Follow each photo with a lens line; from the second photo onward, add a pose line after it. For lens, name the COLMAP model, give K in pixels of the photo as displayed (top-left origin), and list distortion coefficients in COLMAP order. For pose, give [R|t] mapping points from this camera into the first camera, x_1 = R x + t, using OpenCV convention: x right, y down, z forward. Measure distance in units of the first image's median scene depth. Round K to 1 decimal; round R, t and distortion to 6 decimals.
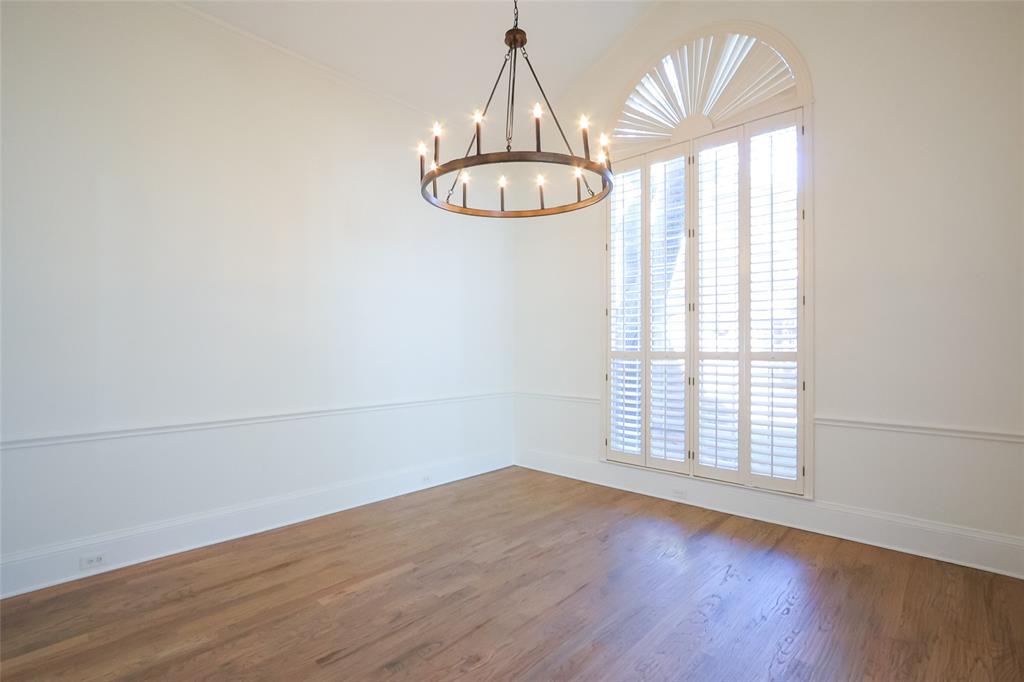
lens RADIAL K [[461.6, 0, 513.8], [0, 461.6, 343.9], [0, 0, 1]] dist [-0.019774, -0.000042]
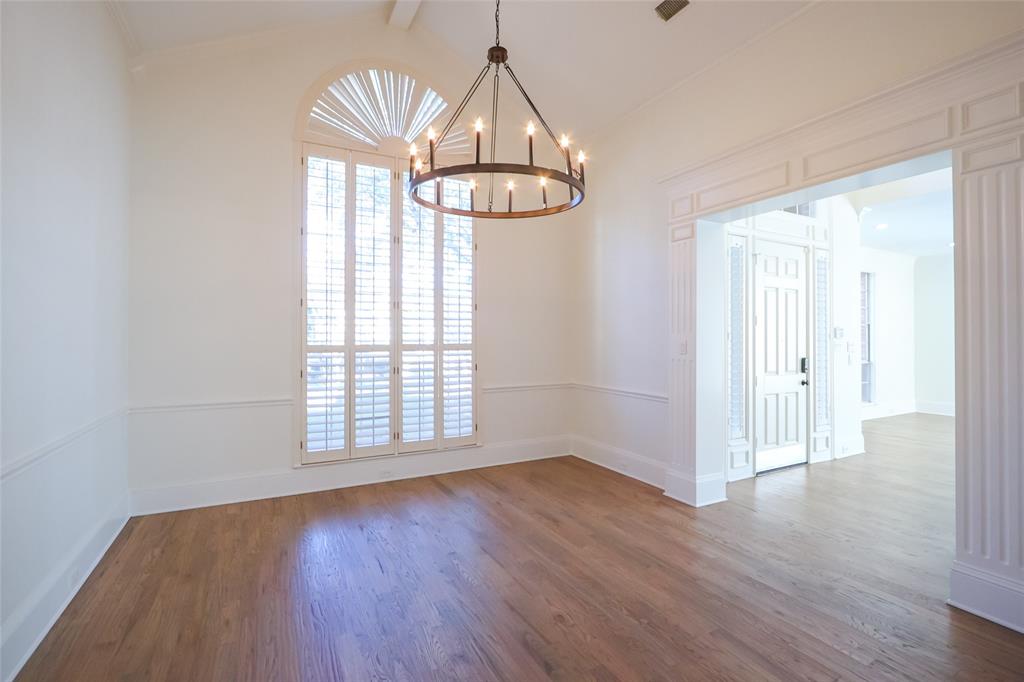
lens RADIAL K [[464.8, 0, 512.3], [0, 464.8, 330.9], [0, 0, 1]] dist [-0.013673, -0.000186]
pose [[0.362961, 0.010502, 0.931745, -0.607712], [-0.001242, 0.999941, -0.010787, -0.004518], [-0.931804, 0.002758, 0.362952, 0.334487]]
